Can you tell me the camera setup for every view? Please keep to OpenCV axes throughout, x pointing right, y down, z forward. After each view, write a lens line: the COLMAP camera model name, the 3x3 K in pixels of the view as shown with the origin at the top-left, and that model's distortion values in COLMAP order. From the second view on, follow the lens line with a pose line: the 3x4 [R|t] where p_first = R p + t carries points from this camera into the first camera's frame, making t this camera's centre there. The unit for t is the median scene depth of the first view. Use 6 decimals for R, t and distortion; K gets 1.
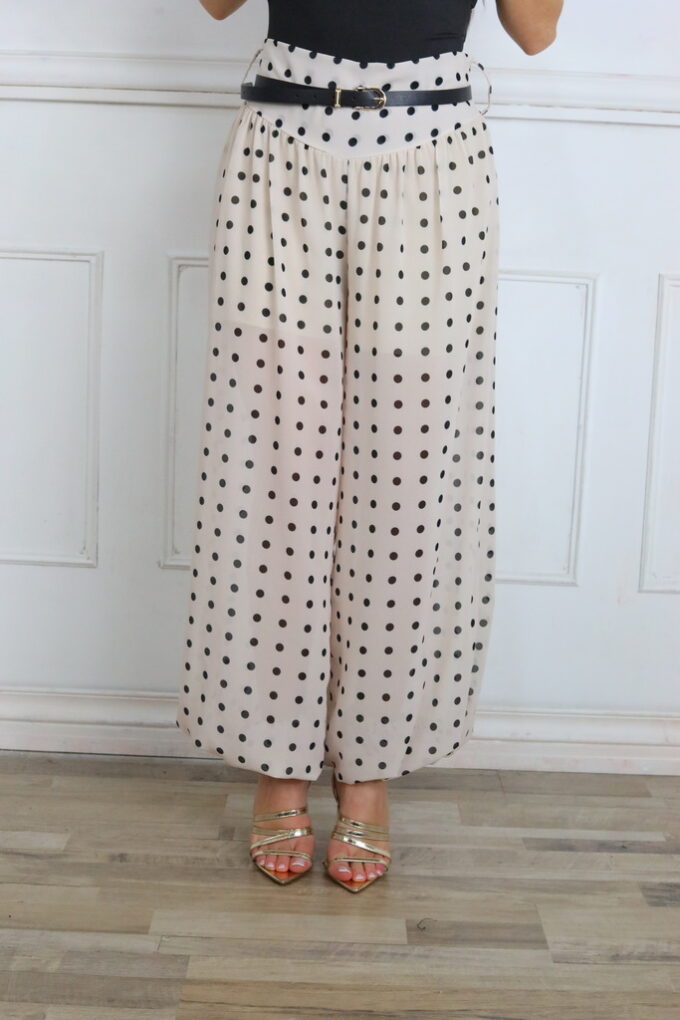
lens RADIAL K [[1523.6, 0, 340.0], [0, 1523.6, 510.0], [0, 0, 1]] dist [-0.078827, -0.139384]
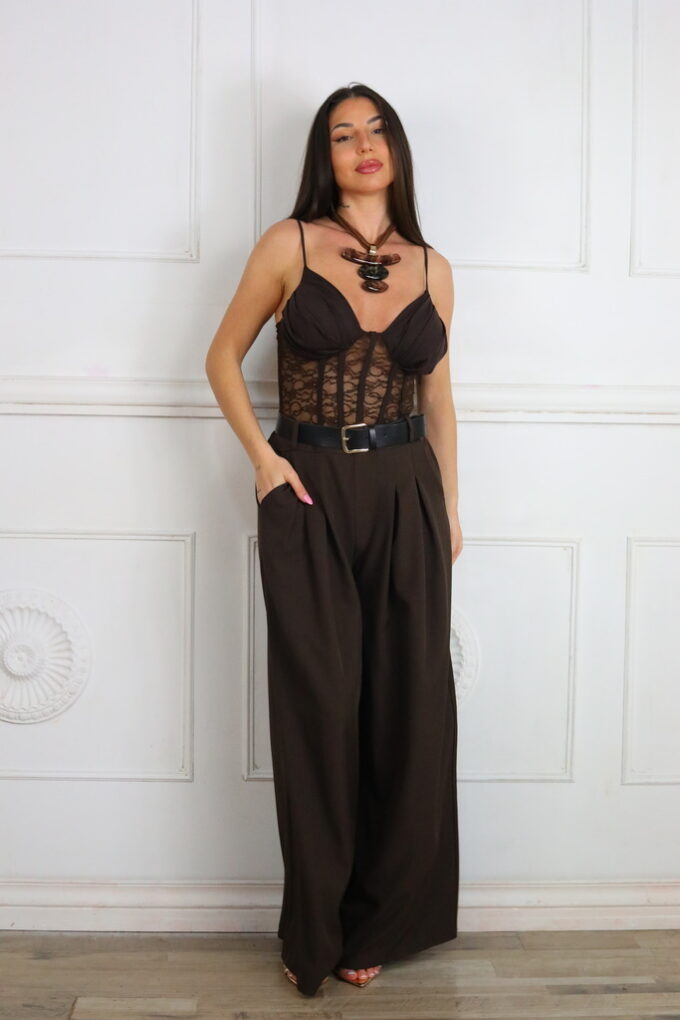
lens RADIAL K [[1523.6, 0, 340.0], [0, 1523.6, 510.0], [0, 0, 1]] dist [-0.078827, -0.139384]
pose [[0.998343, -0.028025, 0.050255, -0.109206], [0.032682, 0.995001, -0.094371, -0.071926], [-0.047359, 0.095857, 0.994268, -0.308643]]
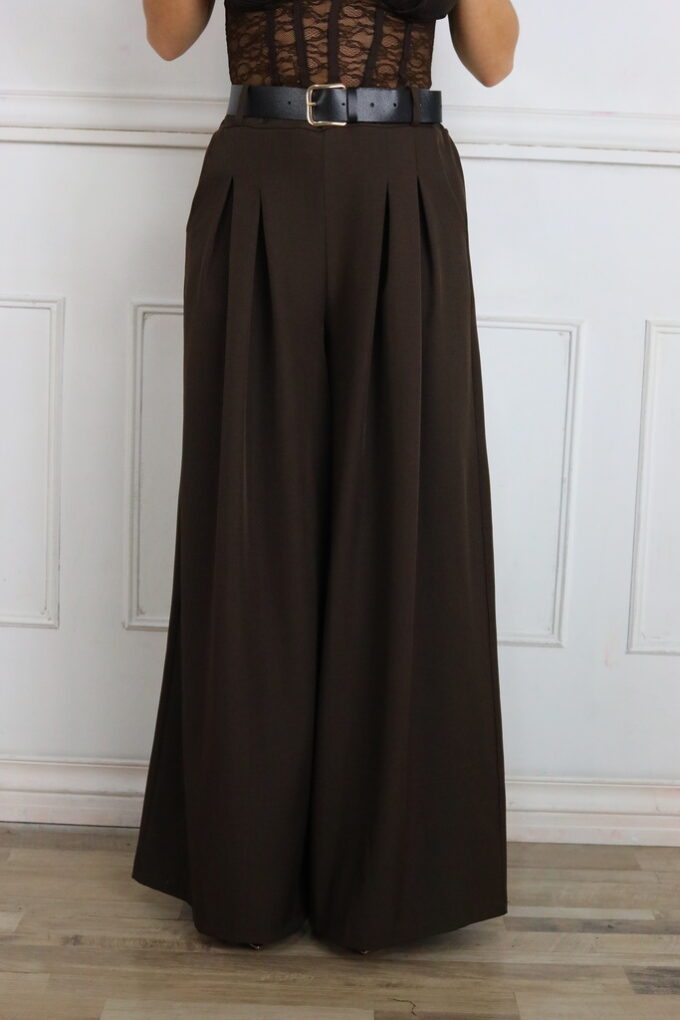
lens RADIAL K [[1523.6, 0, 340.0], [0, 1523.6, 510.0], [0, 0, 1]] dist [-0.078827, -0.139384]
pose [[0.999995, -0.001900, -0.002603, 0.022270], [0.001827, 0.999614, -0.027734, -0.011175], [0.002654, 0.027729, 0.999612, 0.052479]]
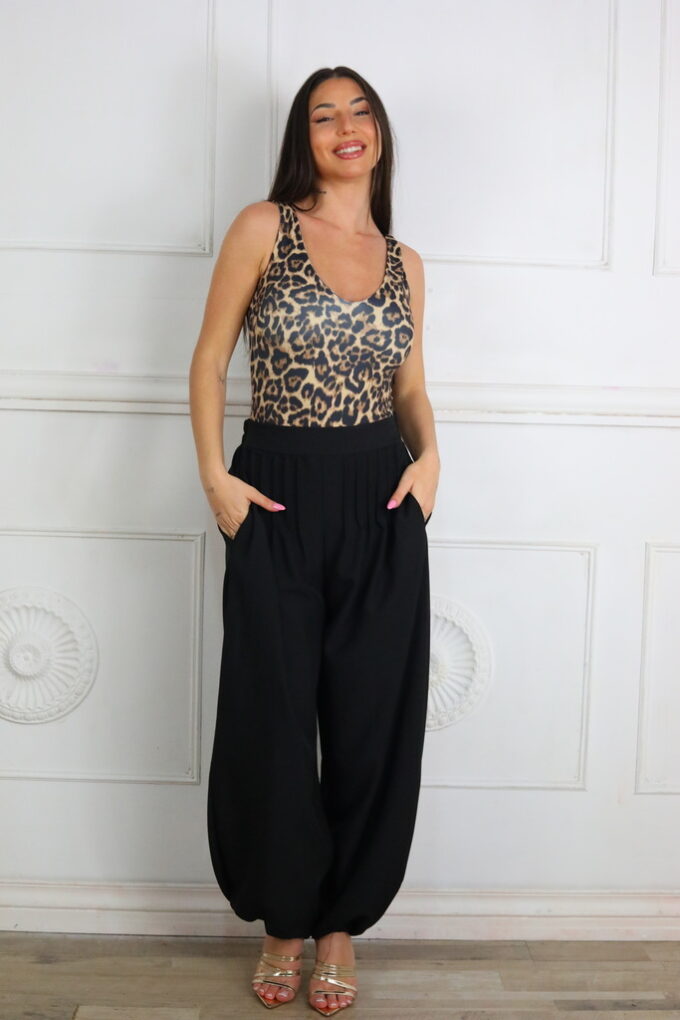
lens RADIAL K [[1523.6, 0, 340.0], [0, 1523.6, 510.0], [0, 0, 1]] dist [-0.078827, -0.139384]
pose [[0.999248, -0.015383, 0.035602, -0.098911], [0.017848, 0.997389, -0.069972, -0.110136], [-0.034433, 0.070555, 0.996913, -0.284589]]
